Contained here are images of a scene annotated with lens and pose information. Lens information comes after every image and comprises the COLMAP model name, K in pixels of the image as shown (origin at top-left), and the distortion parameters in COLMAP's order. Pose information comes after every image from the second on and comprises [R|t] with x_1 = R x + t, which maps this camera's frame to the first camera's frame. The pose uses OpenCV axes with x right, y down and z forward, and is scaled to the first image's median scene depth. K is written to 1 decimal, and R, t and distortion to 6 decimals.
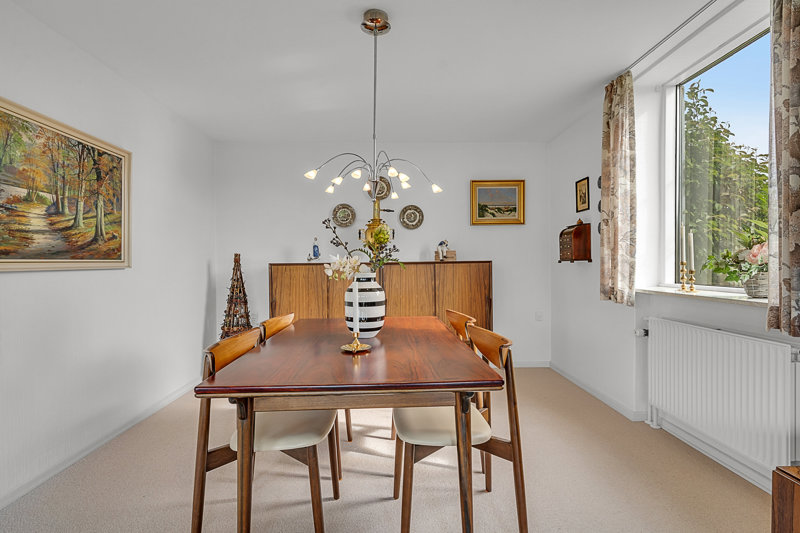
lens RADIAL K [[366.9, 0, 403.7], [0, 366.9, 265.6], [0, 0, 1]] dist [-0.006501, -0.000332]
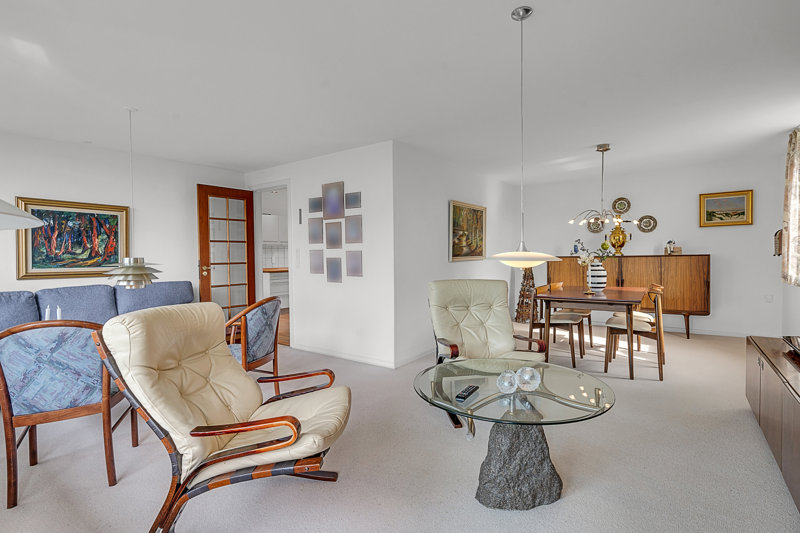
lens RADIAL K [[366.9, 0, 403.7], [0, 366.9, 265.6], [0, 0, 1]] dist [-0.006501, -0.000332]
pose [[0.773137, 0.013500, -0.634096, 0.219110], [0.007186, 0.999523, 0.030042, -0.020774], [0.634199, -0.027783, 0.772671, -0.805703]]
